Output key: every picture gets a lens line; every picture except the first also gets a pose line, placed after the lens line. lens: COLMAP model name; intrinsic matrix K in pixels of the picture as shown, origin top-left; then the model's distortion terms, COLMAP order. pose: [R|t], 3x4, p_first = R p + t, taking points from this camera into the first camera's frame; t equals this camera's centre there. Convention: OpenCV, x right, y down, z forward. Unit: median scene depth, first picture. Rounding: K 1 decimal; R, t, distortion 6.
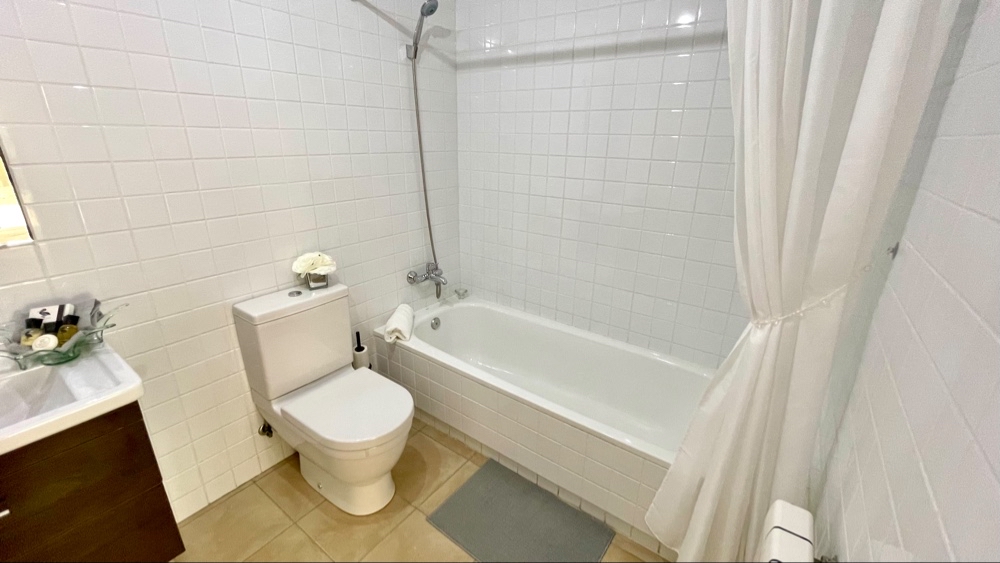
lens RADIAL K [[410.7, 0, 499.8], [0, 410.7, 275.4], [0, 0, 1]] dist [-0.001114, 0.000546]
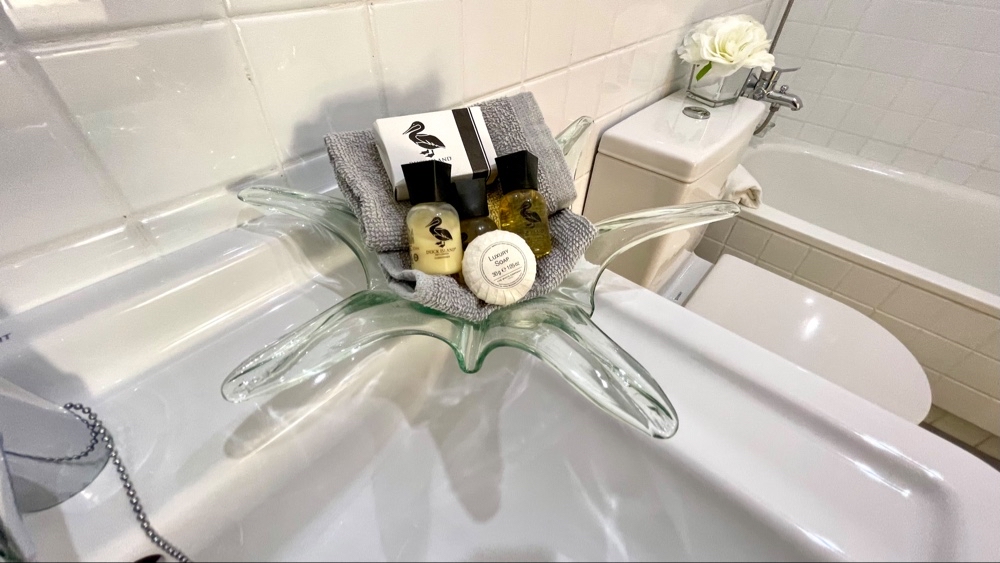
lens RADIAL K [[387.3, 0, 500.0], [0, 387.3, 281.5], [0, 0, 1]] dist [-0.000250, 0.000100]
pose [[0.995674, 0.047782, -0.079690, -0.735129], [-0.012771, 0.919881, 0.391990, 0.055354], [0.092035, -0.389277, 0.916511, 0.526821]]
